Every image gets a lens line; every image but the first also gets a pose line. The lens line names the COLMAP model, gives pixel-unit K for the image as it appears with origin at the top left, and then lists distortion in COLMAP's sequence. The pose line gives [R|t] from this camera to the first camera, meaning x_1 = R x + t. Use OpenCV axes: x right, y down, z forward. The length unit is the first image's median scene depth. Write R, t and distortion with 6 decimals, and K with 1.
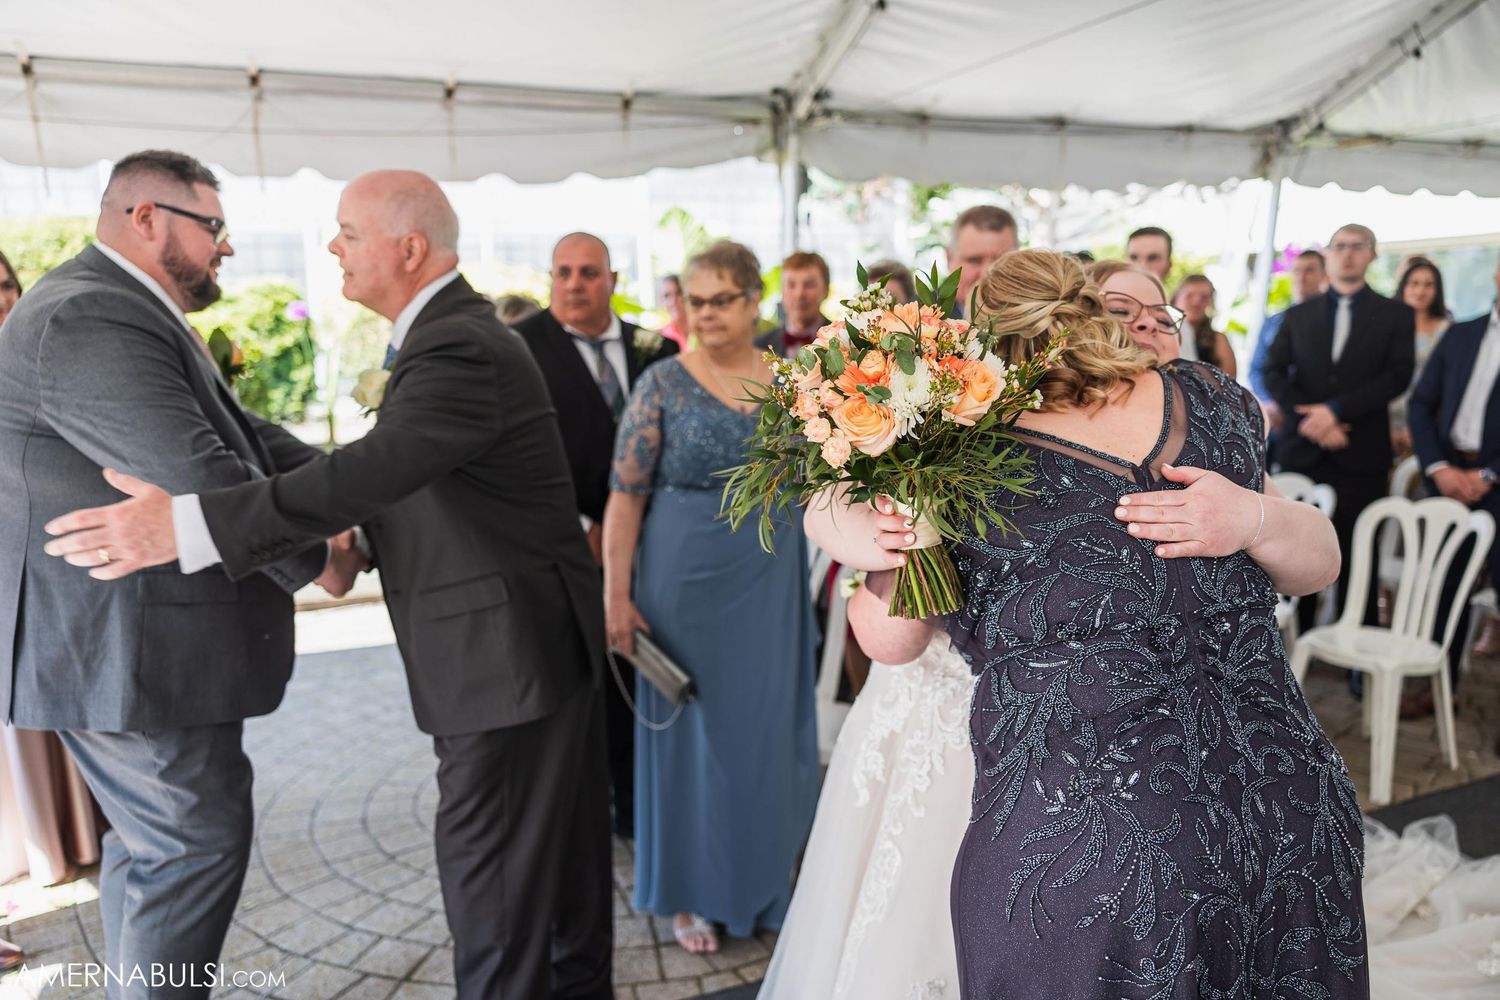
lens RADIAL K [[1205.4, 0, 748.4], [0, 1205.4, 496.8], [0, 0, 1]] dist [0.013237, 0.006292]
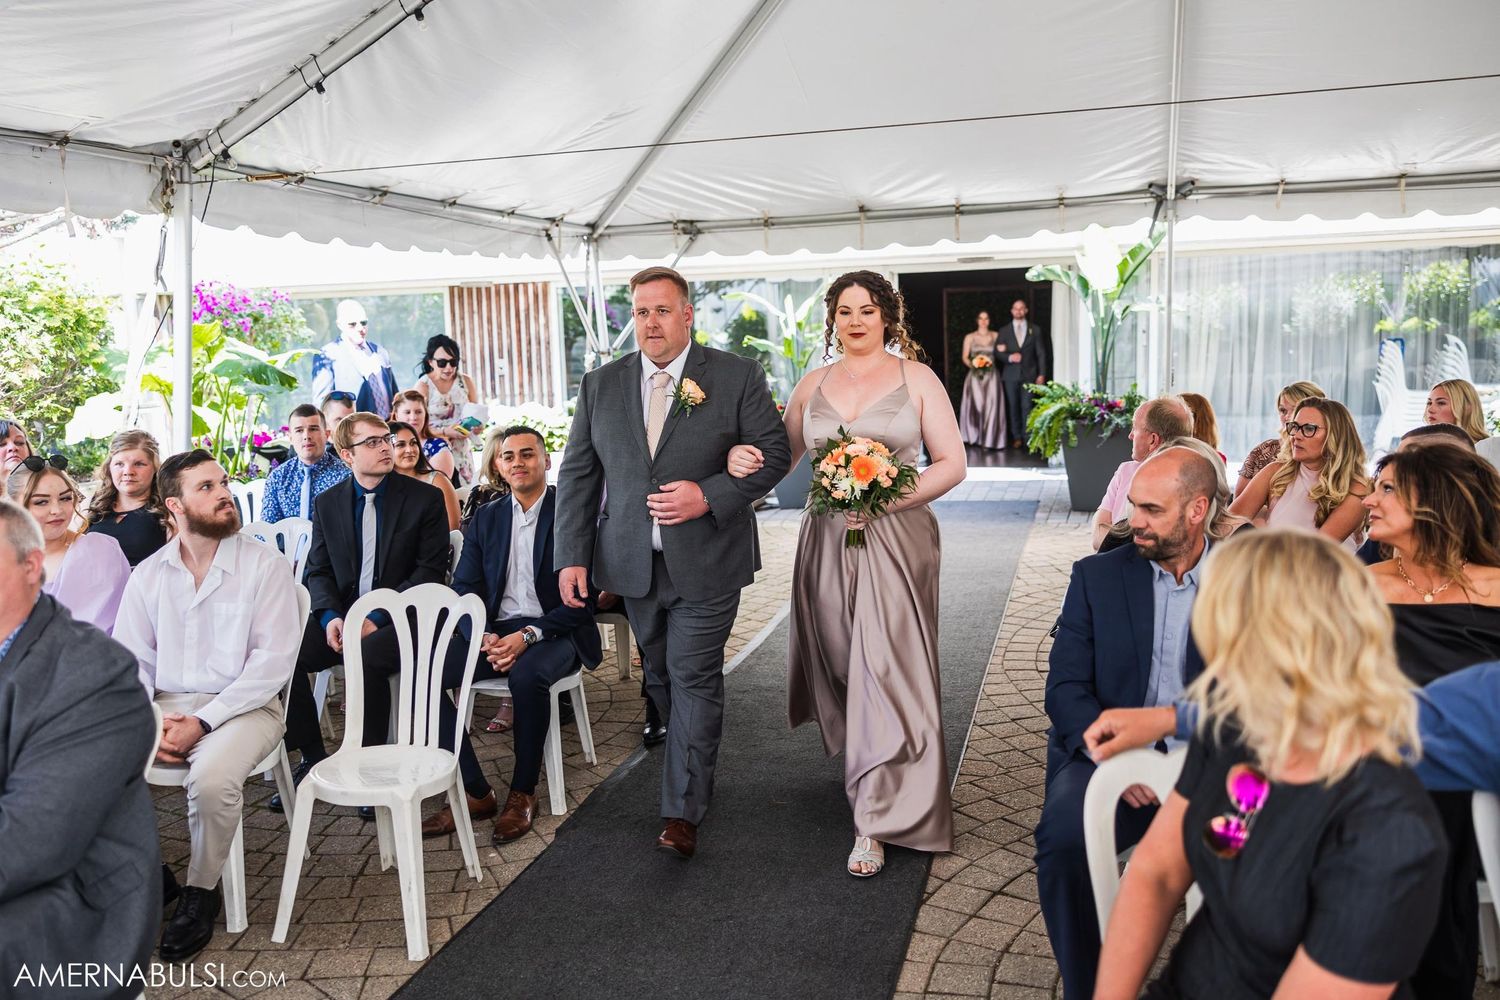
lens RADIAL K [[1256.7, 0, 751.8], [0, 1256.7, 503.5], [0, 0, 1]] dist [-0.010649, 0.027531]
pose [[0.671912, -0.095045, 0.734507, 0.042628], [0.121828, 0.992406, 0.016971, -0.028254], [-0.730542, 0.078081, 0.678389, 0.136675]]
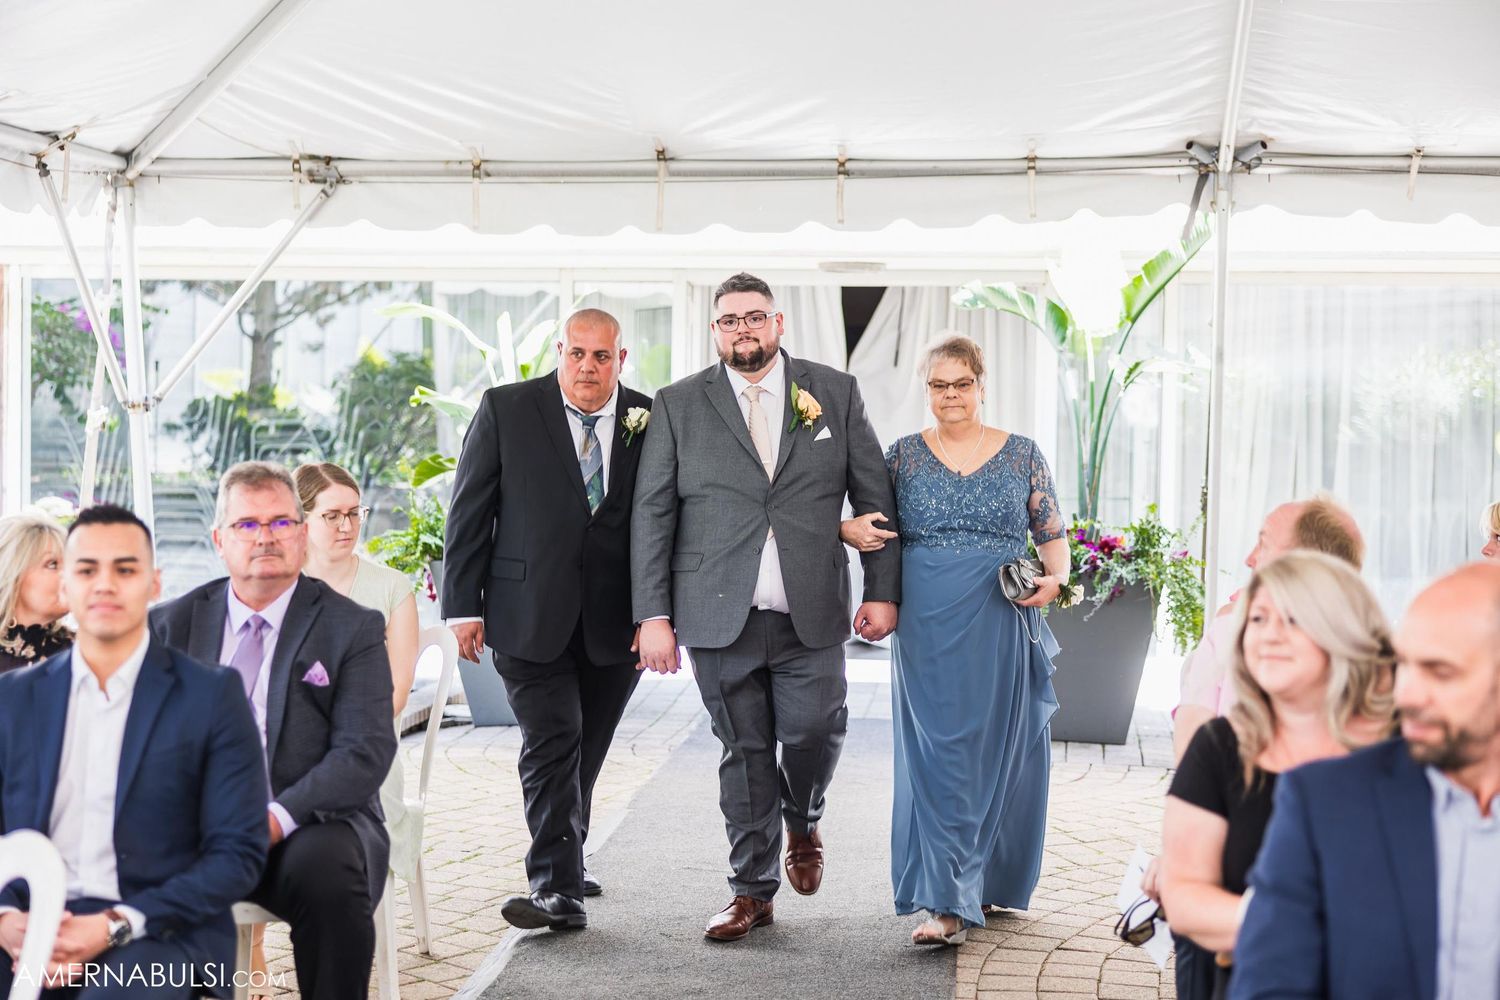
lens RADIAL K [[2415.1, 0, 751.0], [0, 2415.1, 497.3], [0, 0, 1]] dist [0.017430, 0.000000]
pose [[0.529823, 0.005597, 0.848090, 0.007198], [0.095611, 0.993209, -0.066285, -0.016019], [-0.842701, 0.116206, 0.525690, 0.201198]]
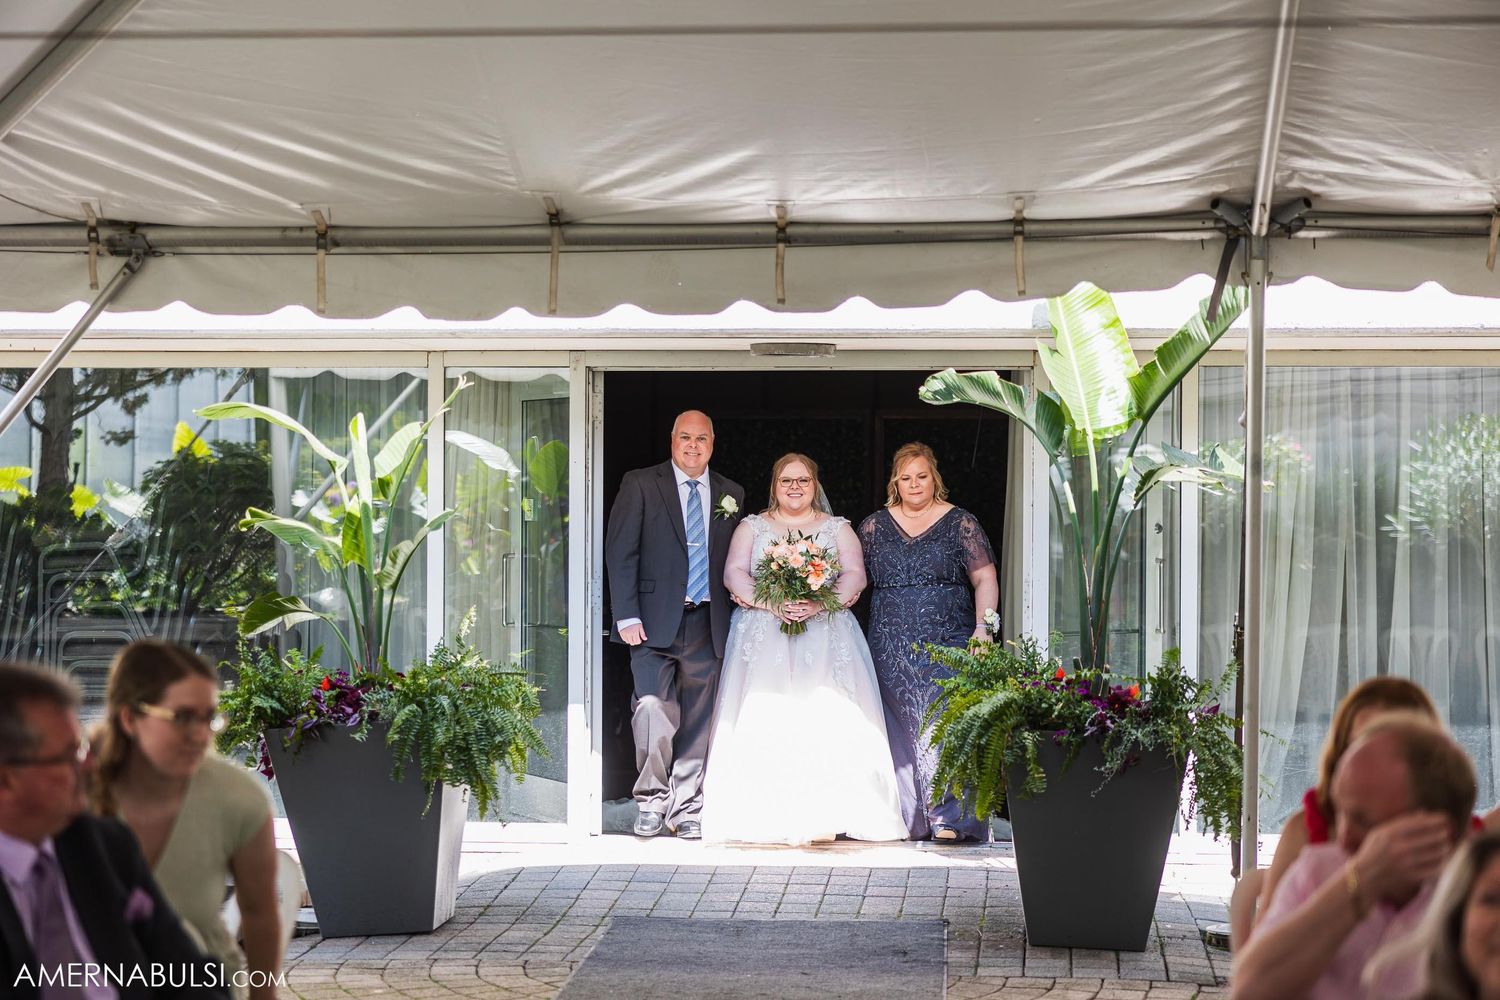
lens RADIAL K [[2927.9, 0, 752.5], [0, 2927.9, 492.6], [0, 0, 1]] dist [0.031668, 0.000000]
pose [[0.502819, 0.027864, 0.863943, 0.047949], [0.108181, 0.989593, -0.094878, -0.047797], [-0.857596, 0.141168, 0.494572, 0.229254]]
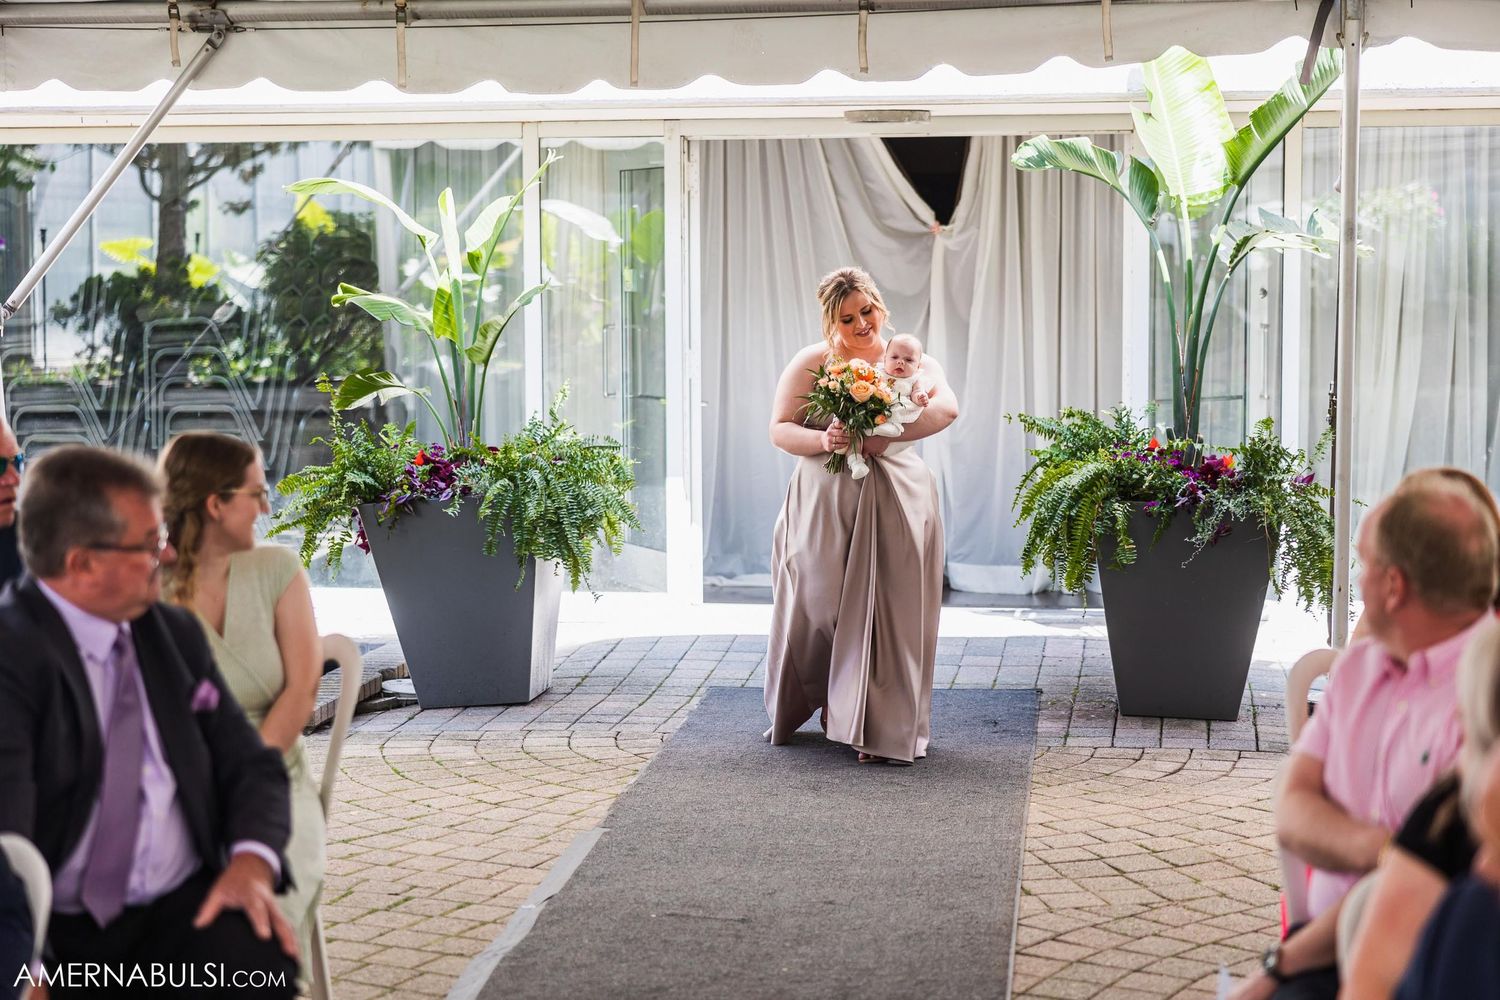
lens RADIAL K [[2927.9, 0, 757.3], [0, 2927.9, 496.0], [0, 0, 1]] dist [0.031668, 0.000000]
pose [[0.544922, -0.048427, 0.837087, 0.068361], [0.113631, 0.993386, -0.016502, -0.053022], [-0.830751, 0.104112, 0.546821, 0.205956]]
